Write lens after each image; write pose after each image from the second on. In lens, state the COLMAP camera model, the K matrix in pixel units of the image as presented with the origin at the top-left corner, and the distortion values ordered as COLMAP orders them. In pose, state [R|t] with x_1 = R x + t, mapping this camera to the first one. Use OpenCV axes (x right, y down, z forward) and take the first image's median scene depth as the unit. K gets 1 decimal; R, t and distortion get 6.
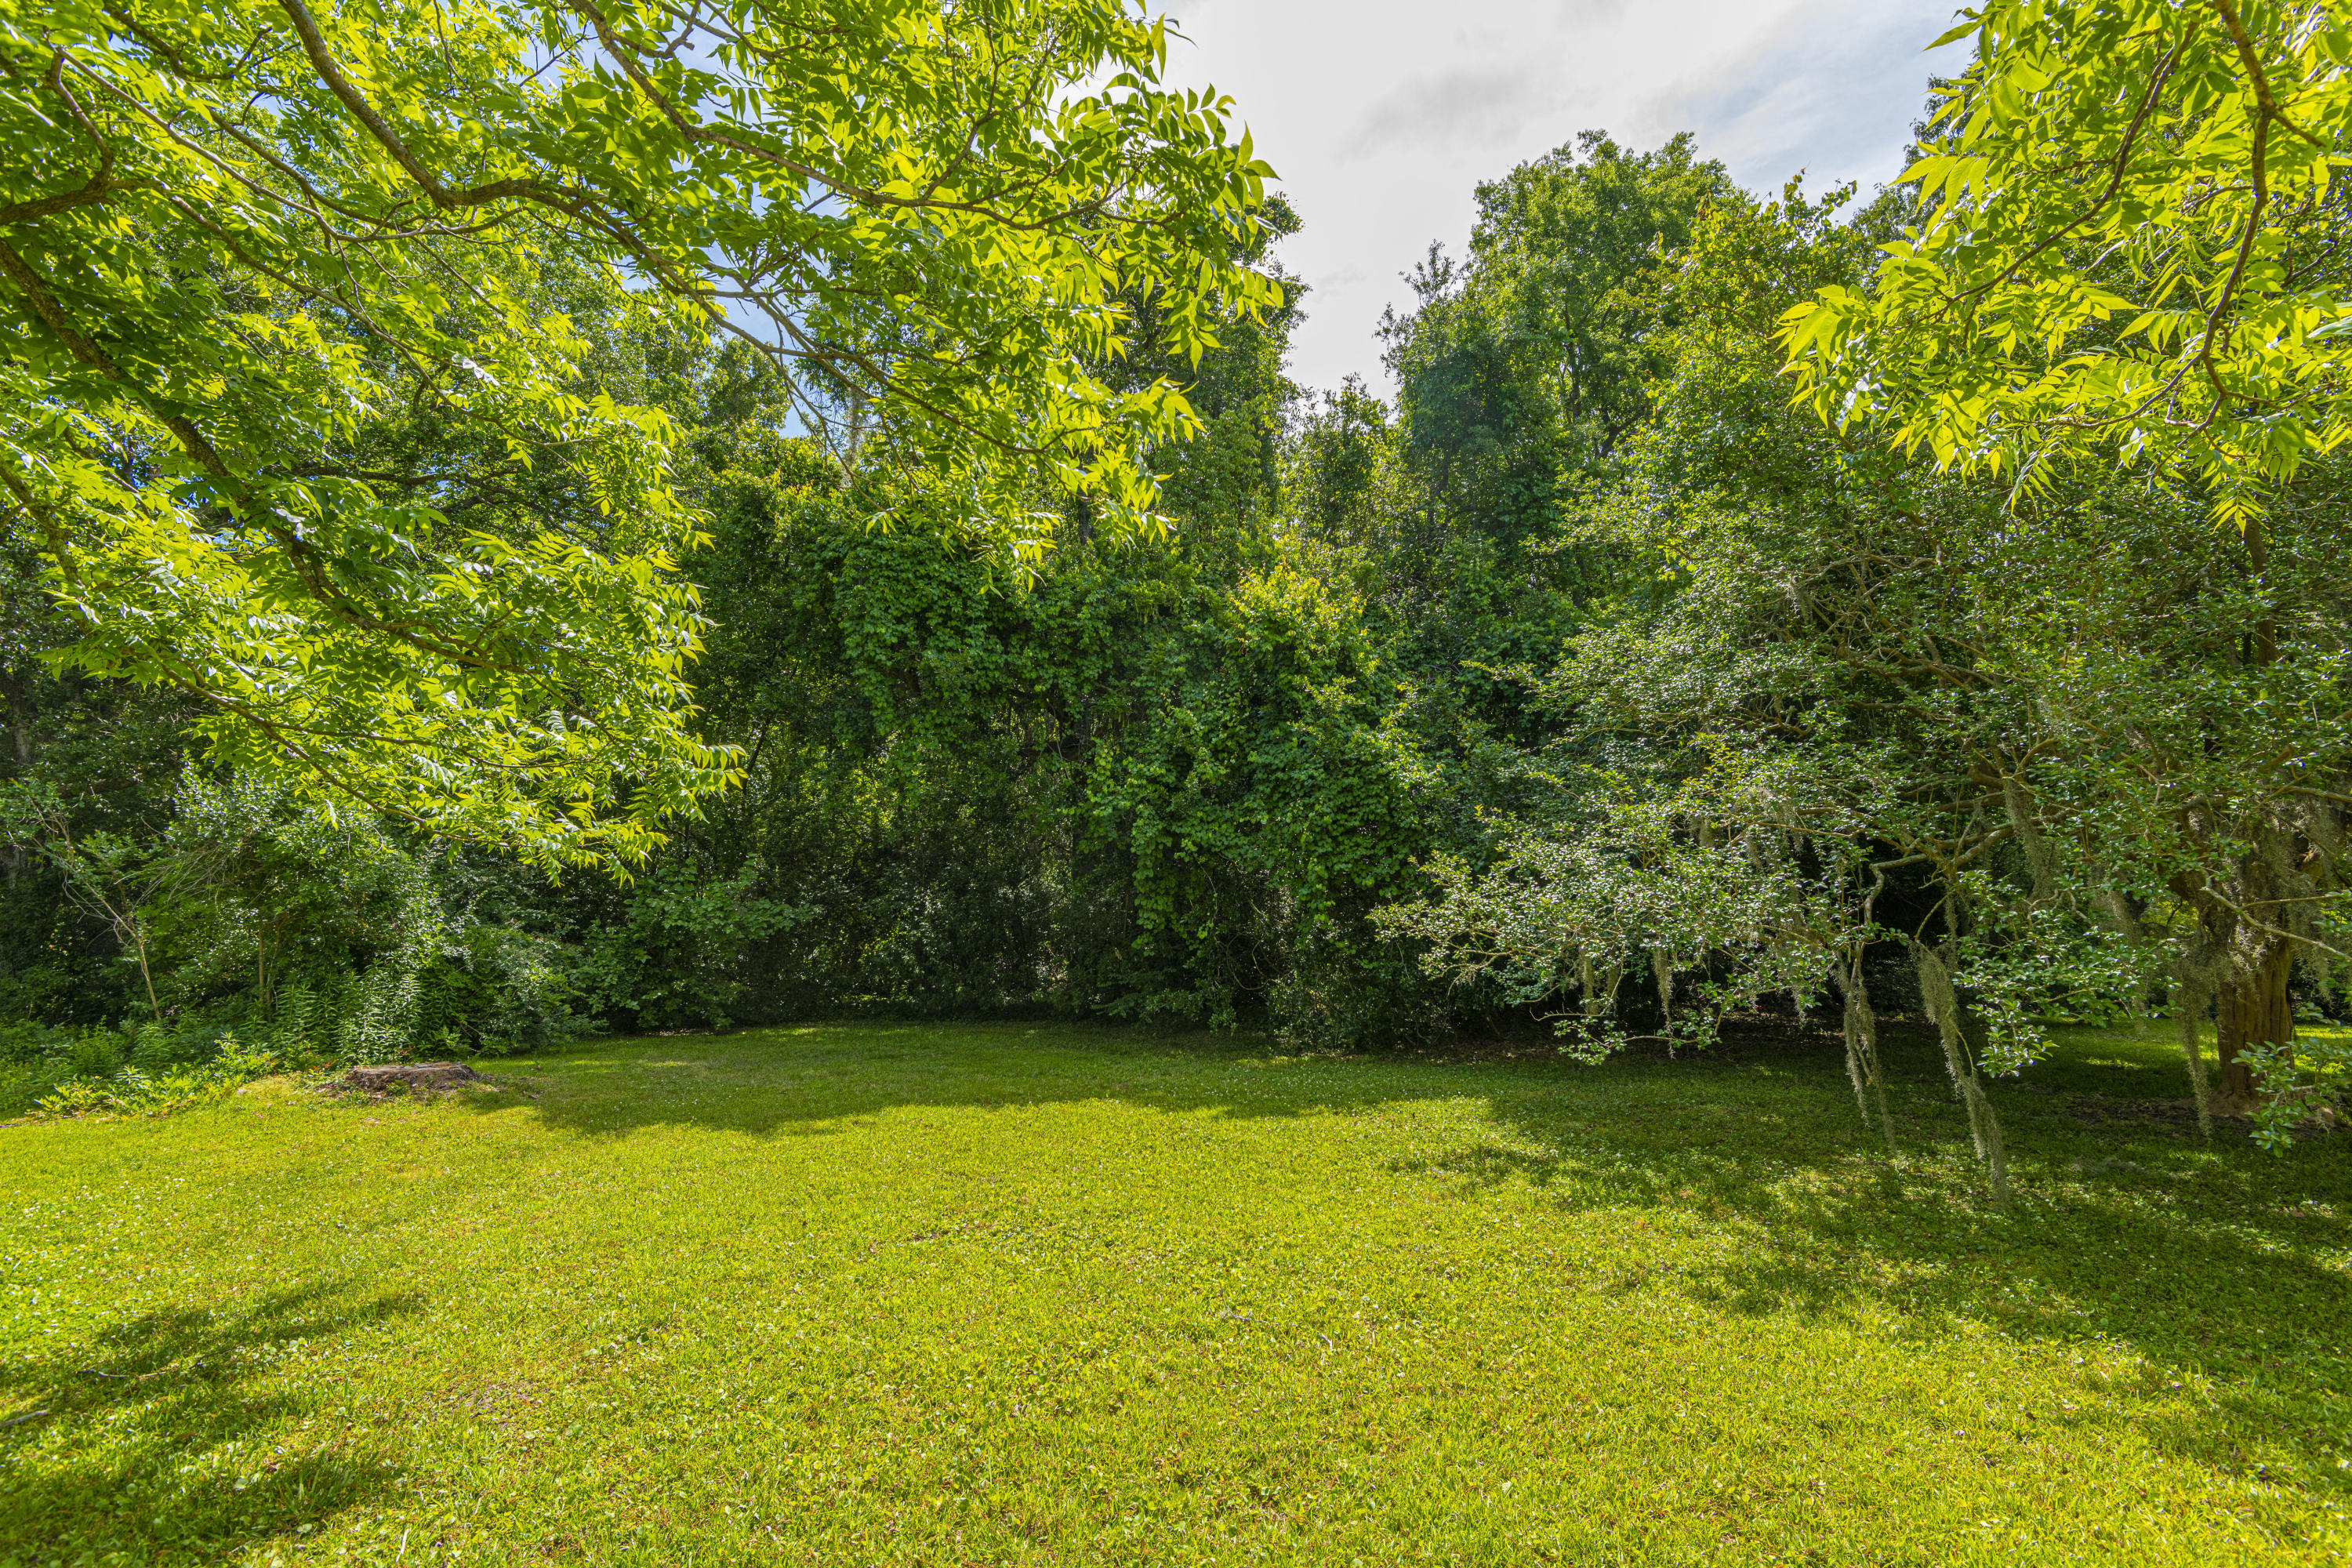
lens RADIAL K [[1058.0, 0, 1186.2], [0, 1058.0, 765.5], [0, 0, 1]] dist [0.028524, -0.015013]
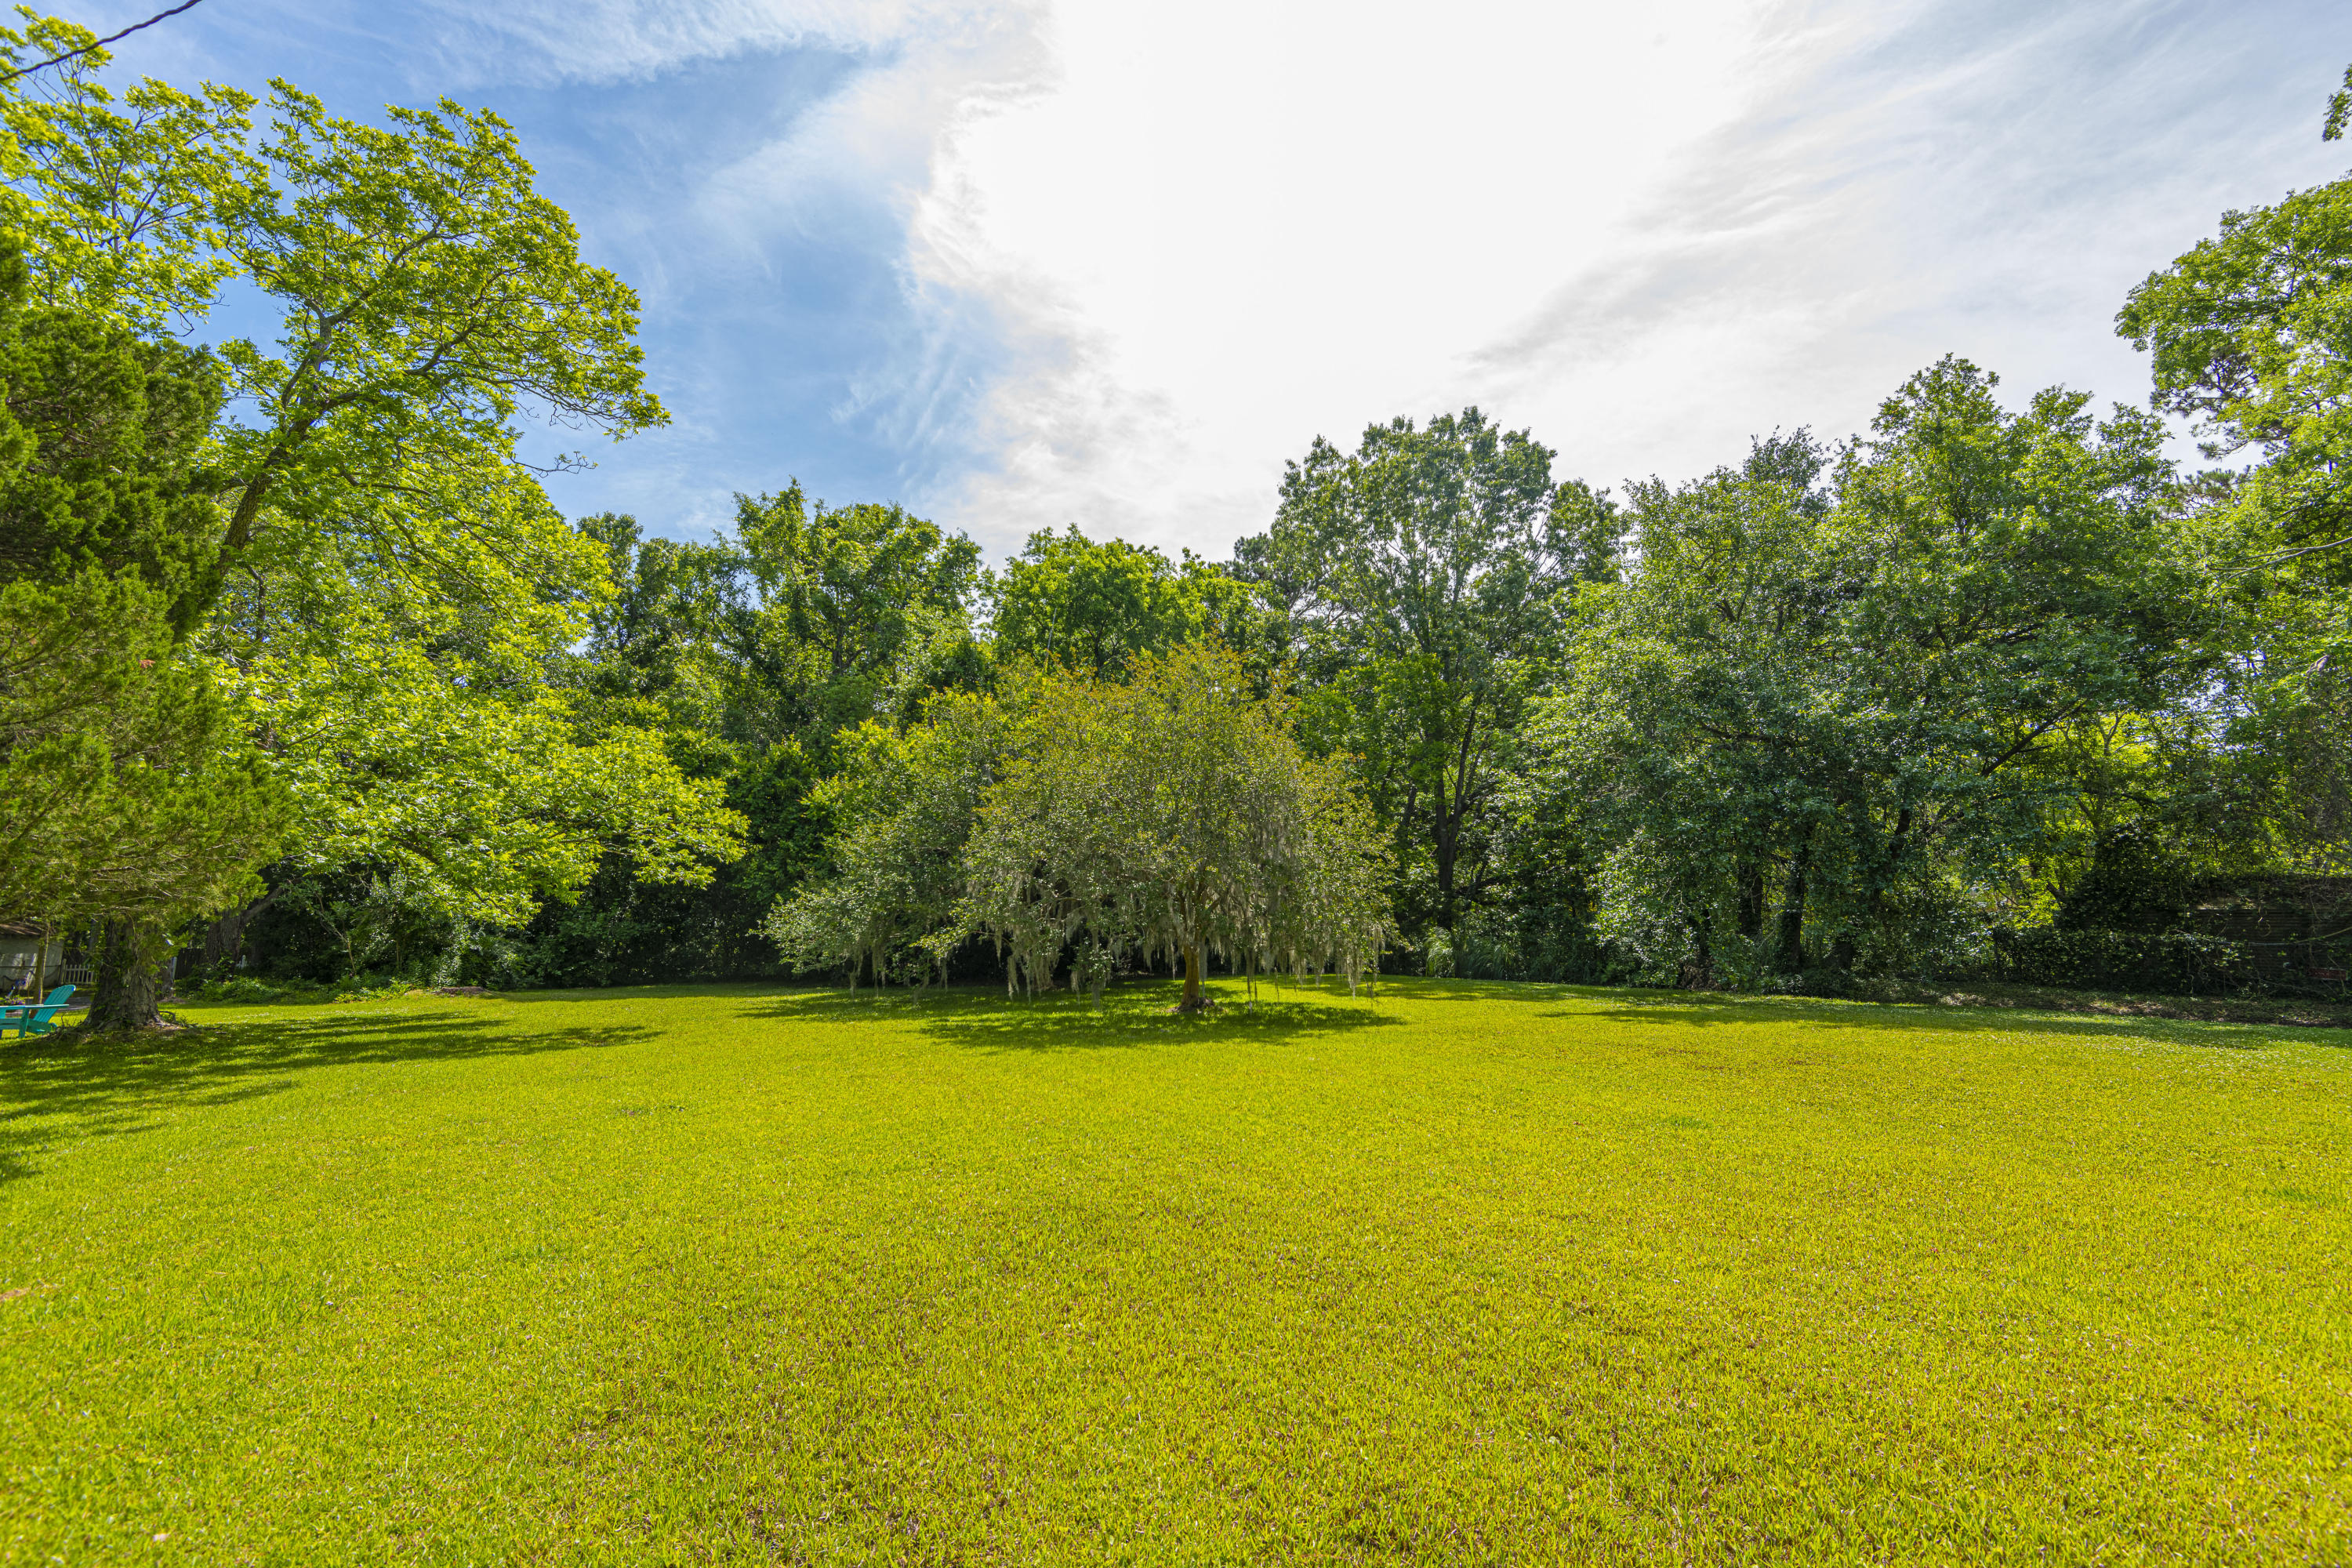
lens RADIAL K [[1058.0, 0, 1186.2], [0, 1058.0, 765.5], [0, 0, 1]] dist [0.028524, -0.015013]
pose [[0.999986, -0.005240, 0.000741, 0.990803], [0.005237, 0.999980, 0.003586, -0.253864], [-0.000760, -0.003582, 0.999993, -1.518110]]
